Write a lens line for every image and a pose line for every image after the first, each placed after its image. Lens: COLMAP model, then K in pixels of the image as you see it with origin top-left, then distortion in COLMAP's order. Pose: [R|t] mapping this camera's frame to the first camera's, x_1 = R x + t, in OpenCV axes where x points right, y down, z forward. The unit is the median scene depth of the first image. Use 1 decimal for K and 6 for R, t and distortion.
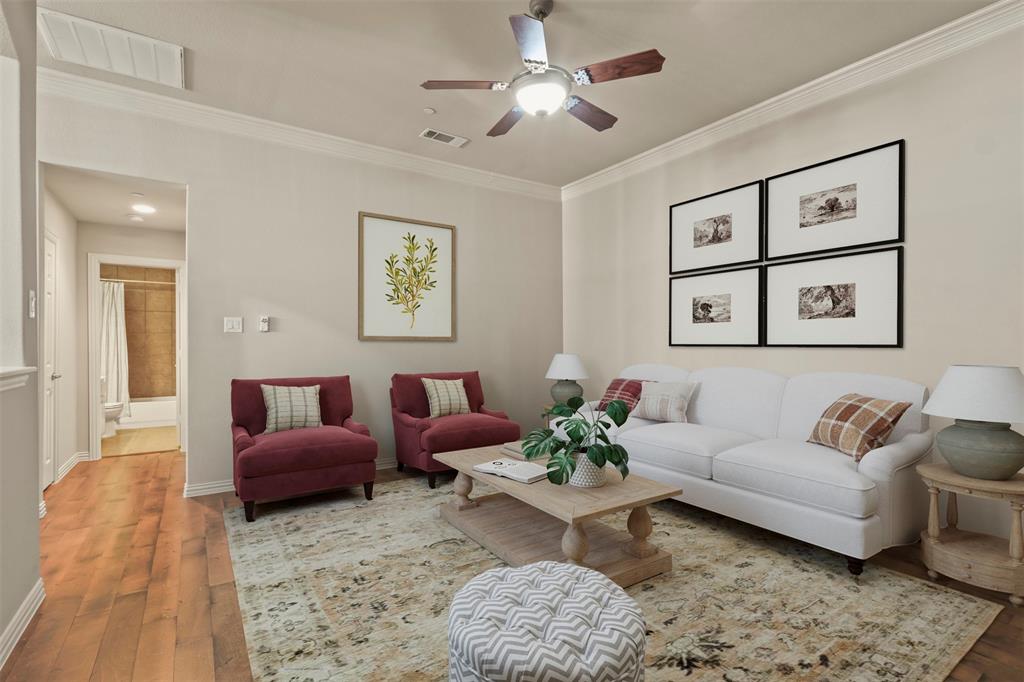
lens RADIAL K [[472.9, 0, 509.6], [0, 472.9, 346.0], [0, 0, 1]] dist [-0.001739, 0.000637]
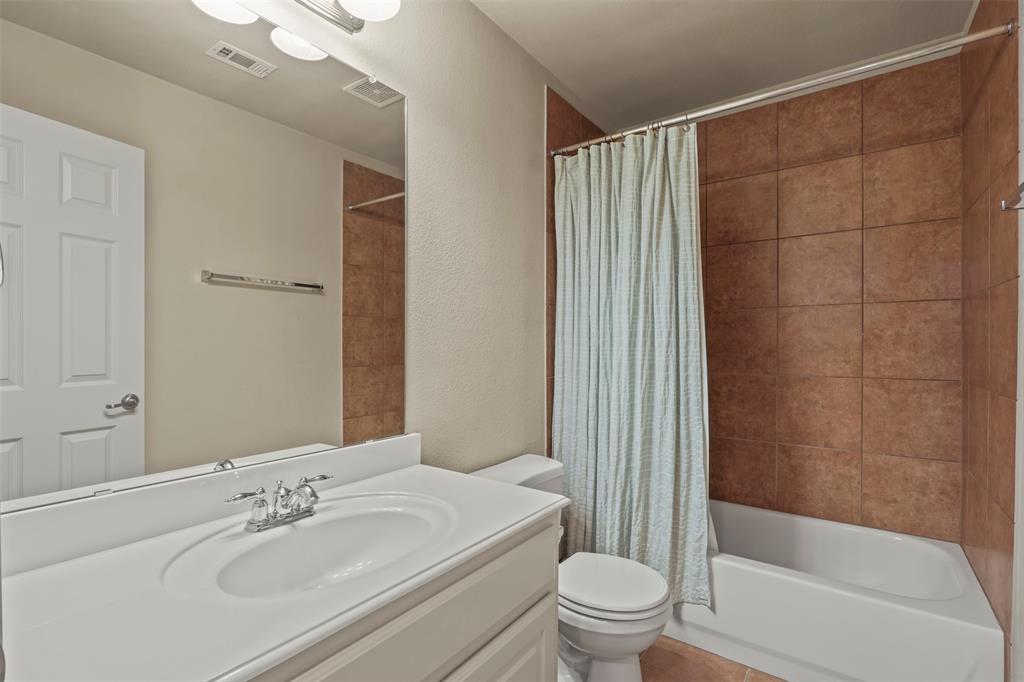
lens RADIAL K [[472.9, 0, 514.4], [0, 472.9, 346.6], [0, 0, 1]] dist [-0.001739, 0.000637]
pose [[0.346188, 0.006305, -0.938144, -0.532891], [-0.001443, 0.999980, 0.006188, -0.003301], [0.938164, -0.000788, 0.346191, 0.722843]]
